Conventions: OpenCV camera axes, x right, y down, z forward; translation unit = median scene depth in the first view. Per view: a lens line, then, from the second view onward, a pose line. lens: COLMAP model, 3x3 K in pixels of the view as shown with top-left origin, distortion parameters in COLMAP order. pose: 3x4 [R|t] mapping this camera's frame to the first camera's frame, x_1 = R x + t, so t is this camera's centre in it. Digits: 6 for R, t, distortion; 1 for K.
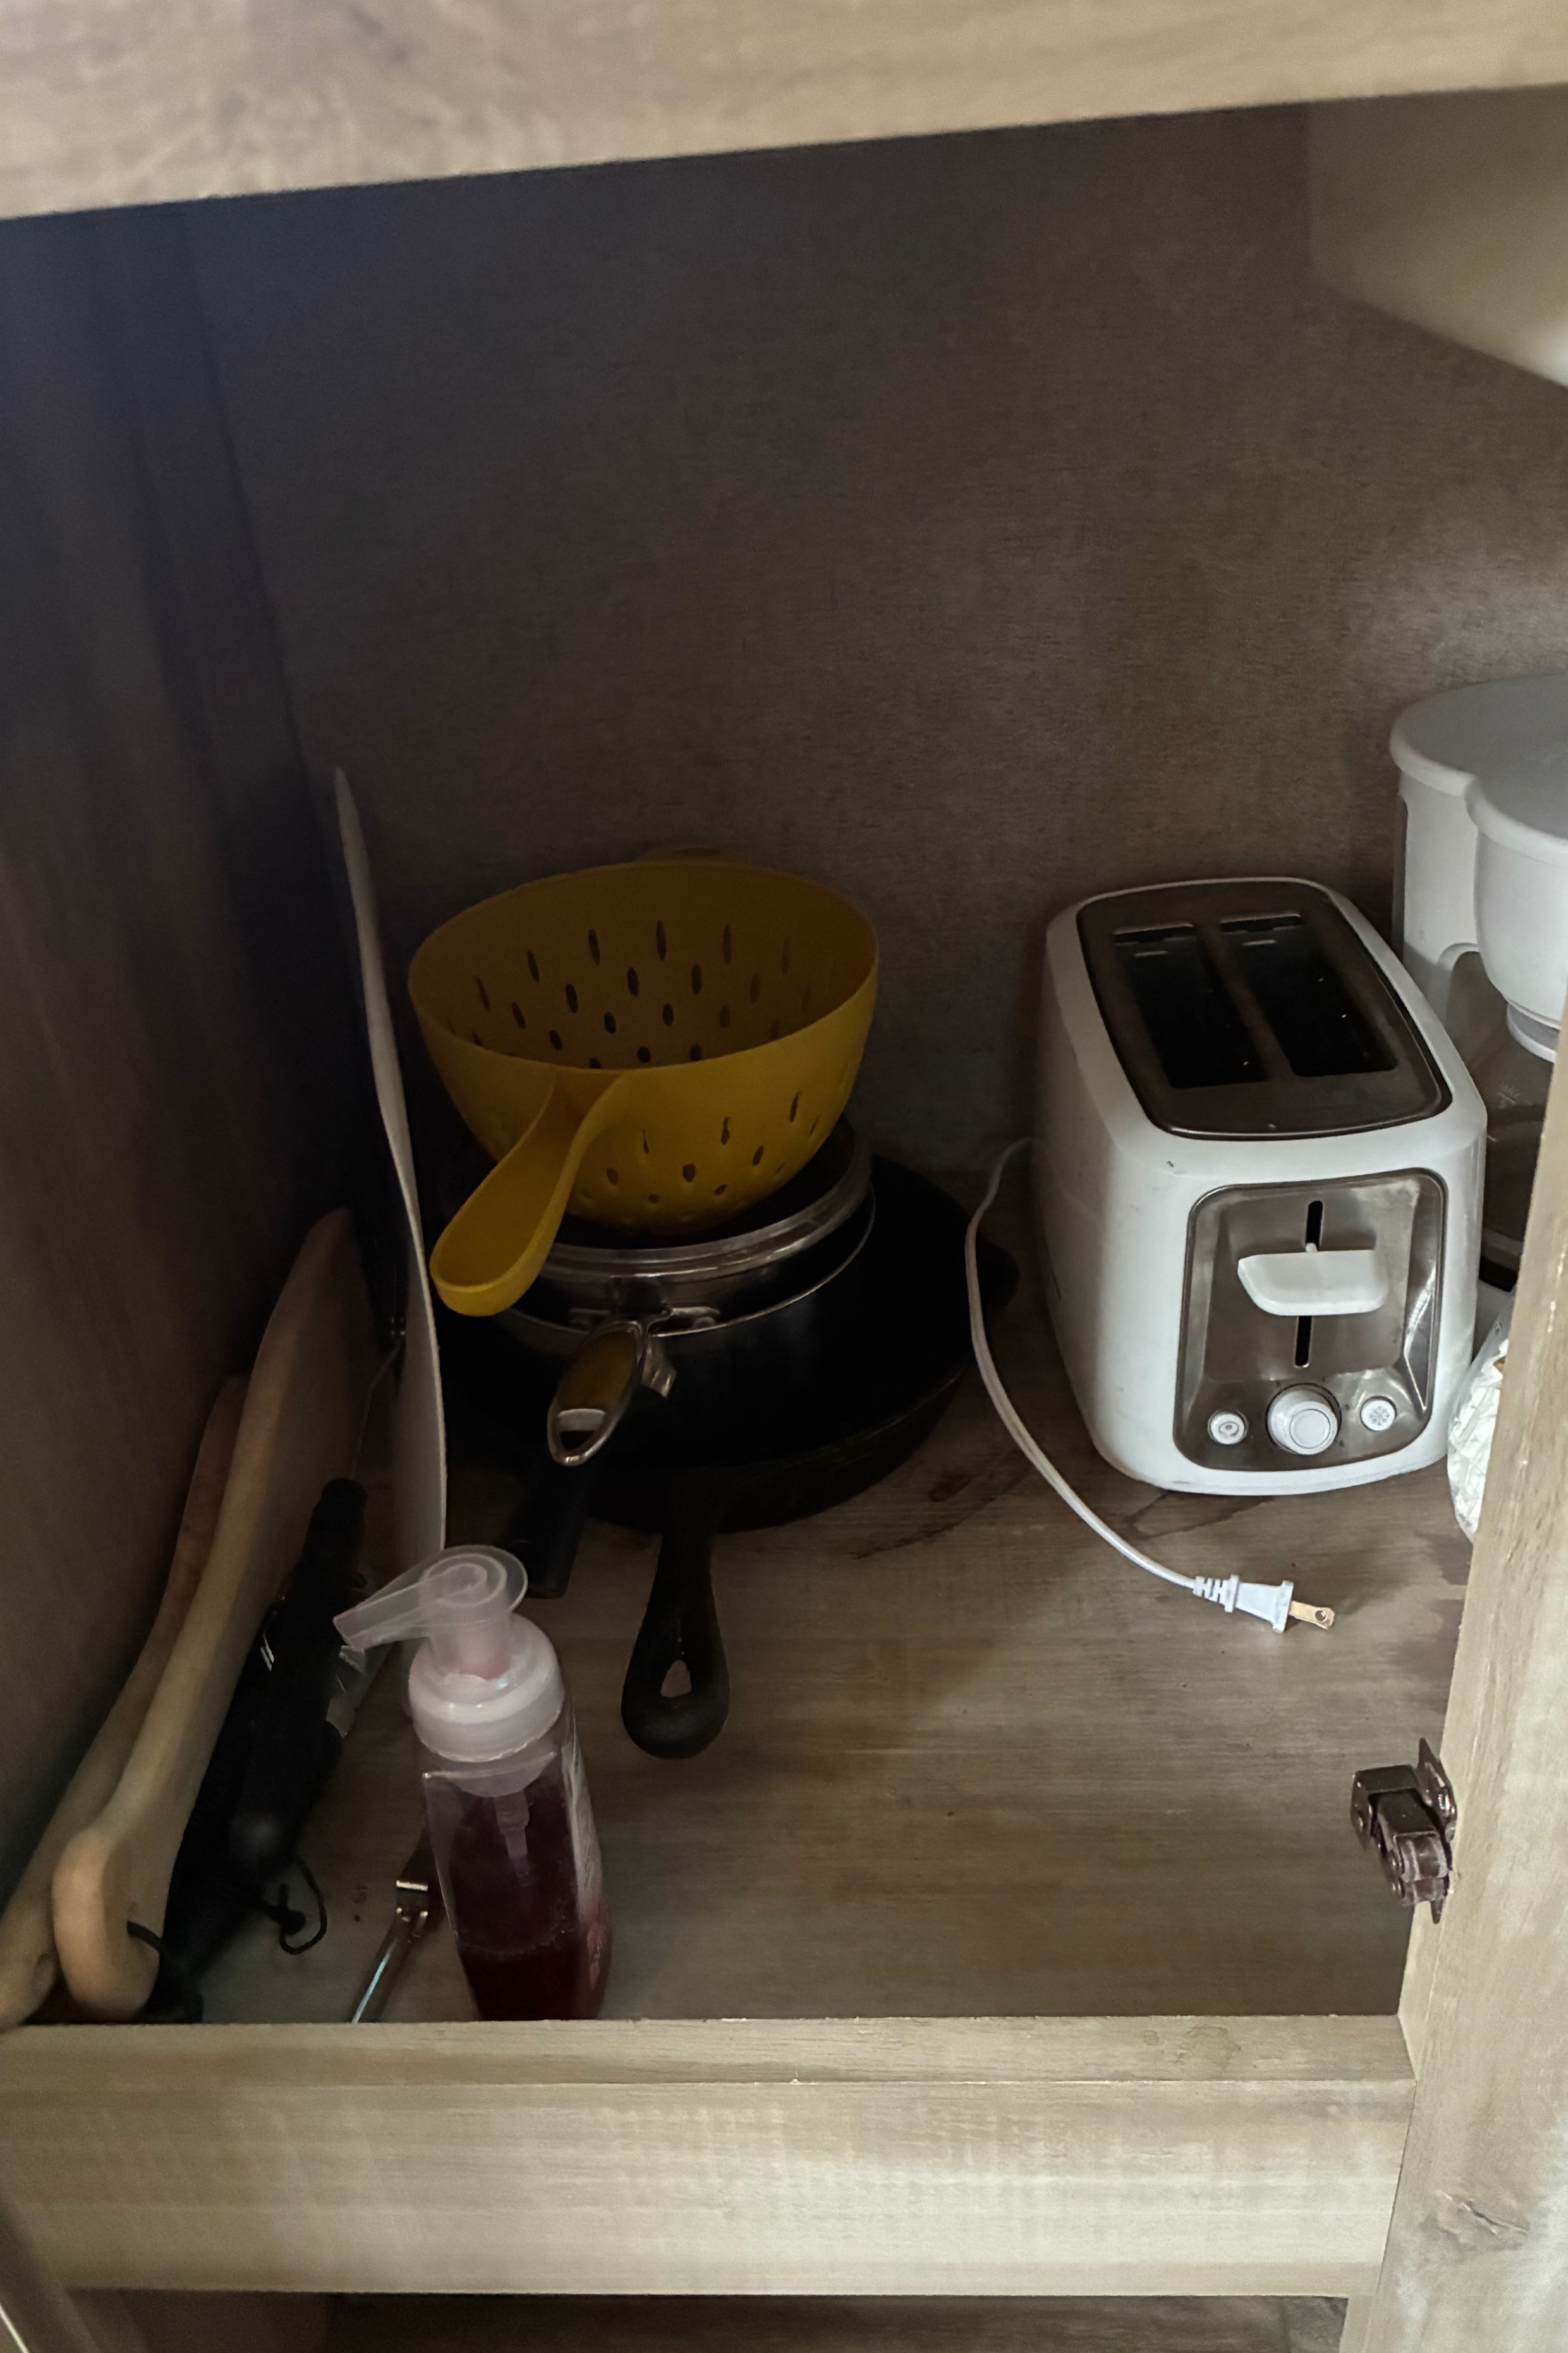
lens RADIAL K [[1796.5, 0, 777.7], [0, 1796.5, 1179.6], [0, 0, 1]] dist [0.046071, -0.069441]
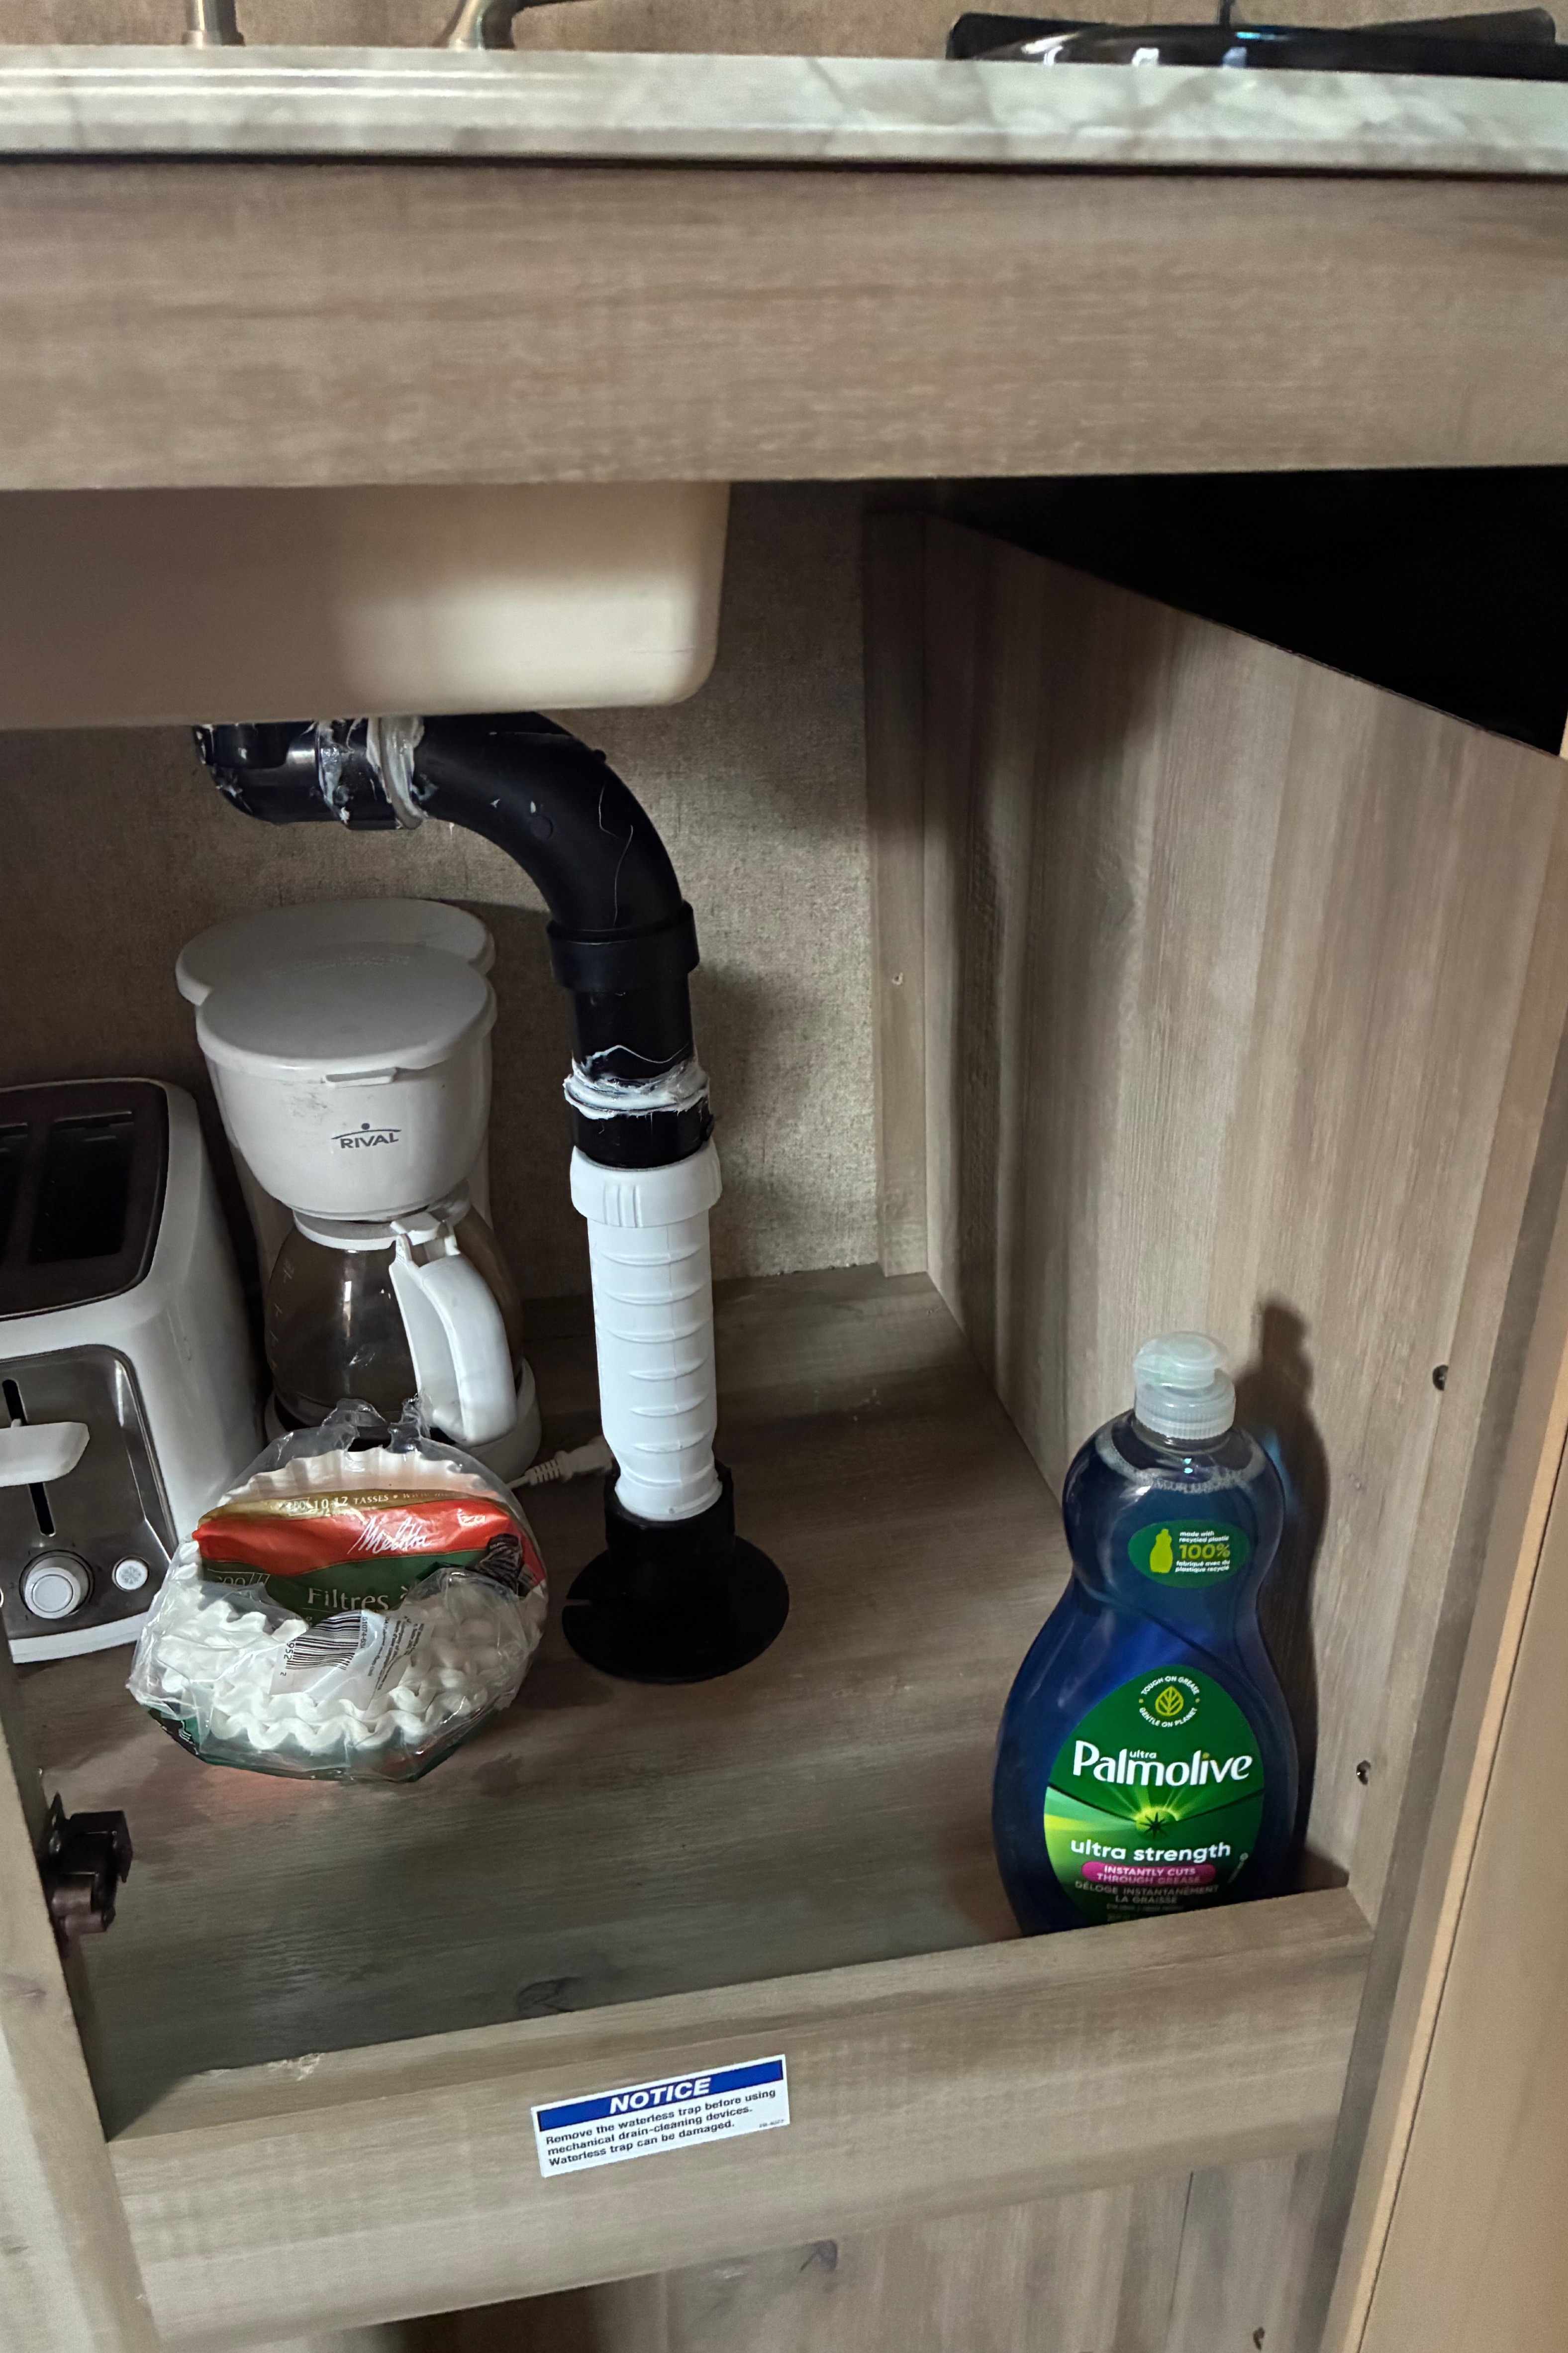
lens RADIAL K [[1796.5, 0, 783.9], [0, 1796.5, 1178.1], [0, 0, 1]] dist [0.046071, -0.069441]
pose [[0.971209, -0.033964, 0.235793, 0.412677], [0.056498, 0.994385, -0.089474, 0.012362], [-0.231431, 0.100220, 0.967675, -0.140612]]
